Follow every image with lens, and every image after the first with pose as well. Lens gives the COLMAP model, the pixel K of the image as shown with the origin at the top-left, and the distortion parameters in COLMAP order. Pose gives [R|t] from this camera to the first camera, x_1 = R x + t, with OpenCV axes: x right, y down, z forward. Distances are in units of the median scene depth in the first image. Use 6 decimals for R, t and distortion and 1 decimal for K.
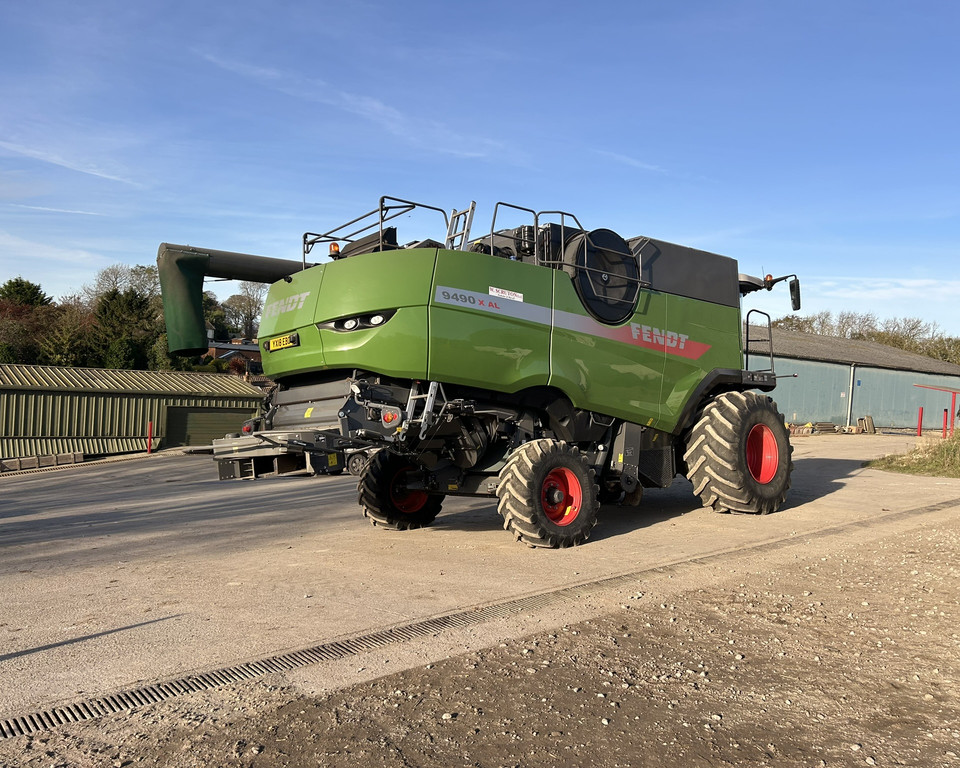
lens RADIAL K [[818.4, 0, 481.6], [0, 818.4, 421.7], [0, 0, 1]] dist [0.027230, -0.003858]
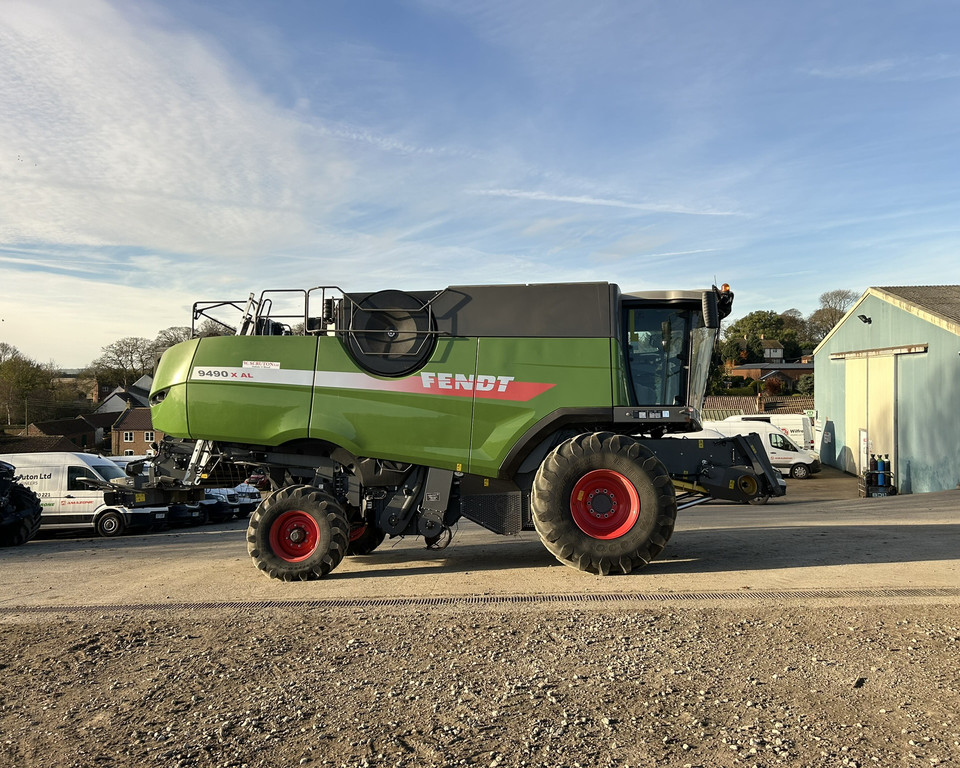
lens RADIAL K [[822.1, 0, 504.3], [0, 822.1, 383.5], [0, 0, 1]] dist [0.131469, -0.101811]
pose [[0.729855, -0.061703, -0.680812, 0.954430], [0.017289, 0.997266, -0.071850, -0.029036], [0.683384, 0.040670, 0.728926, 0.299469]]
